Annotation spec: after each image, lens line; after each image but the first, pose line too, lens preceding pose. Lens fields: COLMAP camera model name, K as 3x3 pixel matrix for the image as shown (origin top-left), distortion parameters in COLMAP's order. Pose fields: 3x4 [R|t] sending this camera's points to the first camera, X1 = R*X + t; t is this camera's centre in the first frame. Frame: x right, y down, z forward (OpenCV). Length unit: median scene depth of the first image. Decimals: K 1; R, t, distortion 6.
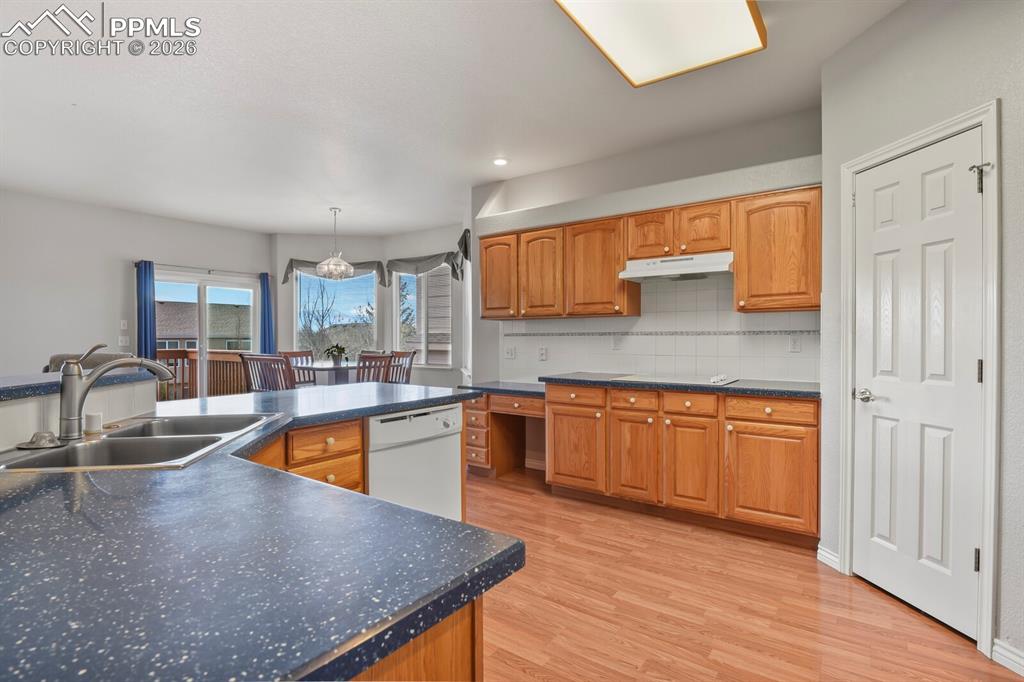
lens RADIAL K [[496.2, 0, 513.6], [0, 496.2, 340.5], [0, 0, 1]] dist [-0.026985, -0.000838]
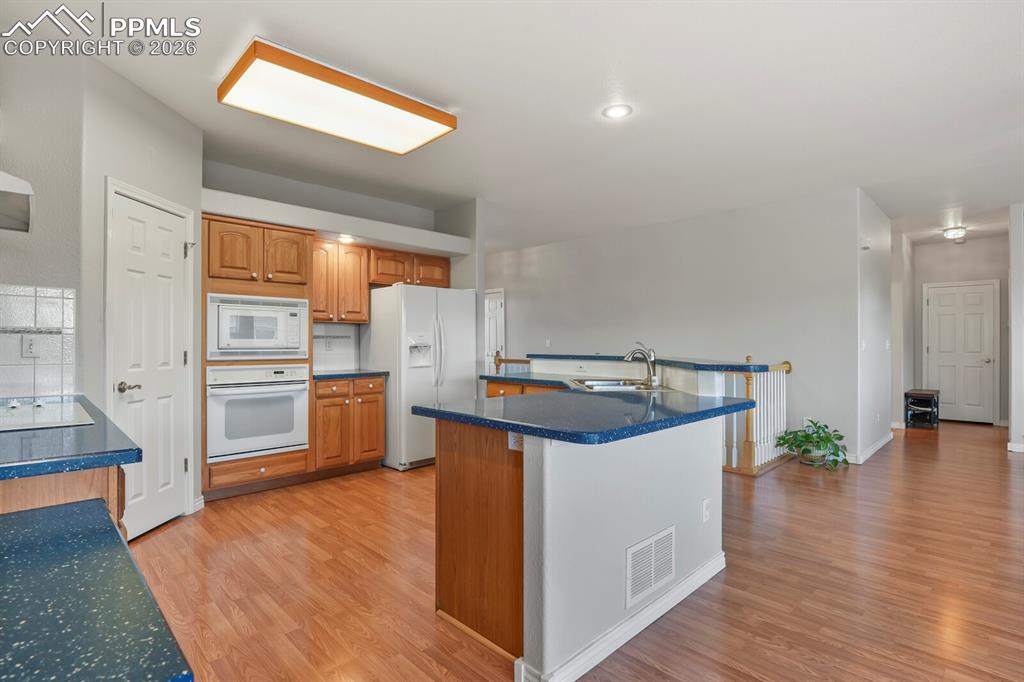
lens RADIAL K [[496.2, 0, 510.9], [0, 496.2, 341.5], [0, 0, 1]] dist [-0.026985, -0.000838]
pose [[-0.985712, 0.002549, 0.168421, -0.428625], [0.002976, 0.999993, 0.002280, 0.002166], [-0.168414, 0.002749, -0.985713, 2.150630]]
